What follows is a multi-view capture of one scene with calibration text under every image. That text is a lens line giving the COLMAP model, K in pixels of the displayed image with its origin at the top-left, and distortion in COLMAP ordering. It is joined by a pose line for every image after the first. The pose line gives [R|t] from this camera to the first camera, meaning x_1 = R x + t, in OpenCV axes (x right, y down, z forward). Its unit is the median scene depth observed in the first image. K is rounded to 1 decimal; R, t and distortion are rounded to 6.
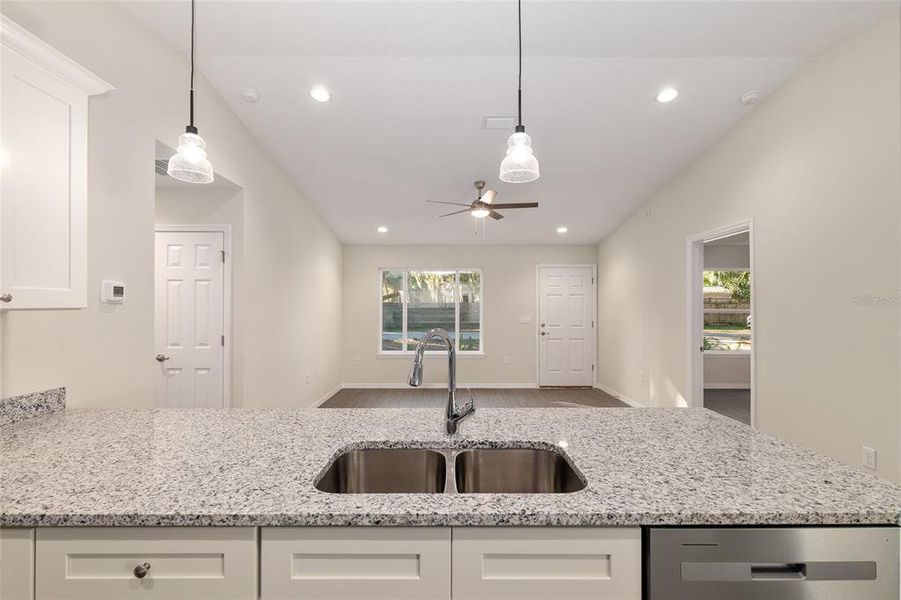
lens RADIAL K [[409.4, 0, 450.5], [0, 409.4, 300.0], [0, 0, 1]] dist [0.000632, -0.000212]
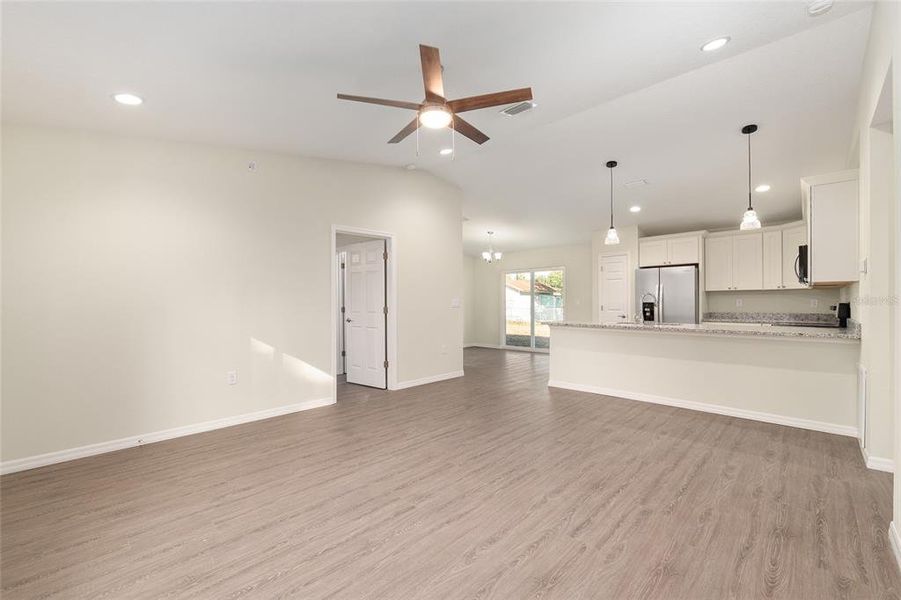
lens RADIAL K [[371.4, 0, 450.2], [0, 371.4, 304.9], [0, 0, 1]] dist [-0.003270, -0.000076]
pose [[-0.713667, -0.001671, 0.700483, -0.465489], [-0.006651, 0.999968, -0.004391, 0.088196], [-0.700454, -0.007792, -0.713655, 1.969931]]
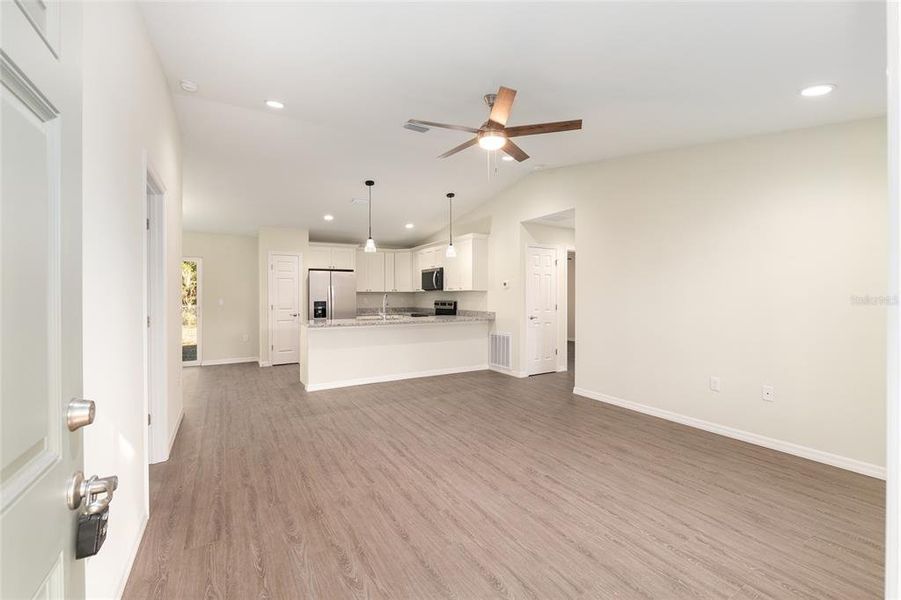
lens RADIAL K [[378.8, 0, 448.1], [0, 378.8, 297.6], [0, 0, 1]] dist [-0.008432, -0.000064]
pose [[-0.863035, 0.002694, -0.505137, 0.640042], [0.008940, 0.999911, -0.009941, 0.066381], [0.505065, -0.013096, -0.862982, 2.144072]]
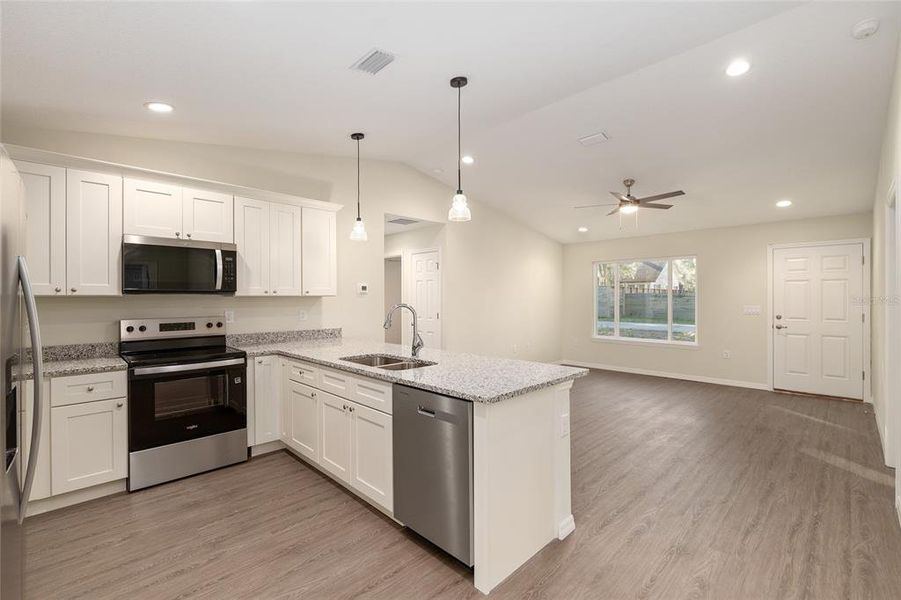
lens RADIAL K [[396.6, 0, 450.2], [0, 396.6, 295.6], [0, 0, 1]] dist [-0.002027, 0.000797]
pose [[0.700865, -0.005112, -0.713276, 0.707058], [0.013126, 0.999897, 0.005732, 0.007419], [0.713173, -0.013379, 0.700860, -0.117789]]
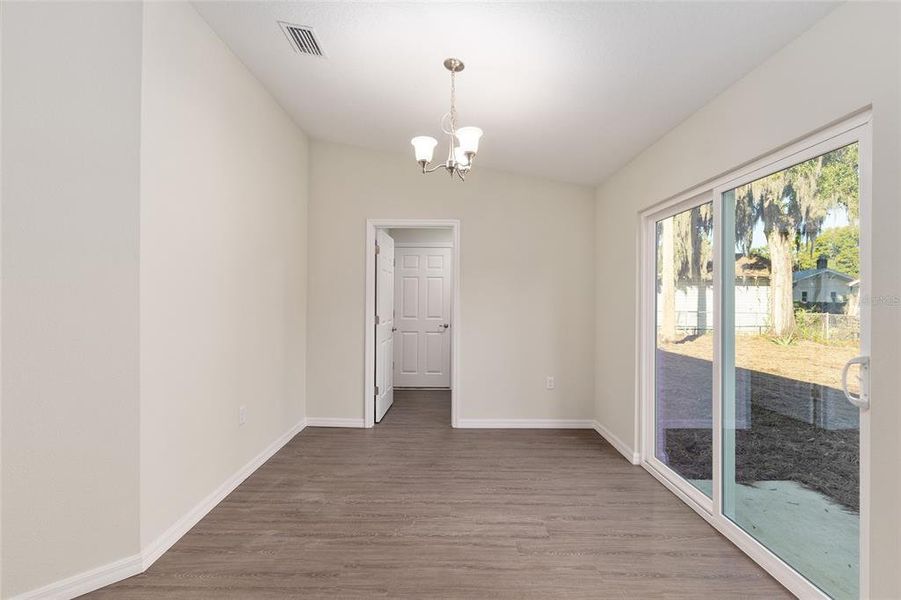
lens RADIAL K [[404.5, 0, 447.6], [0, 404.5, 298.8], [0, 0, 1]] dist [0.000715, 0.000014]
pose [[0.004464, -0.002003, 0.999988, 0.321433], [-0.023506, 0.999721, 0.002108, 0.024472], [-0.999714, -0.023515, 0.004416, 0.056146]]
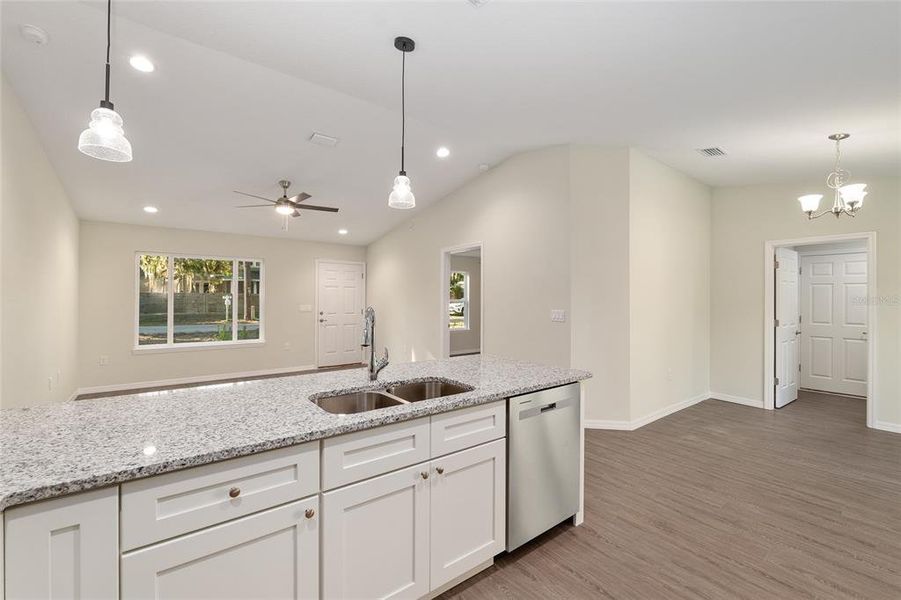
lens RADIAL K [[378.8, 0, 448.1], [0, 378.8, 297.6], [0, 0, 1]] dist [-0.008432, -0.000064]
pose [[0.795730, 0.006432, 0.605618, -0.274965], [-0.014843, 0.999850, 0.008884, 0.008227], [-0.605470, -0.016058, 0.795706, -0.100364]]
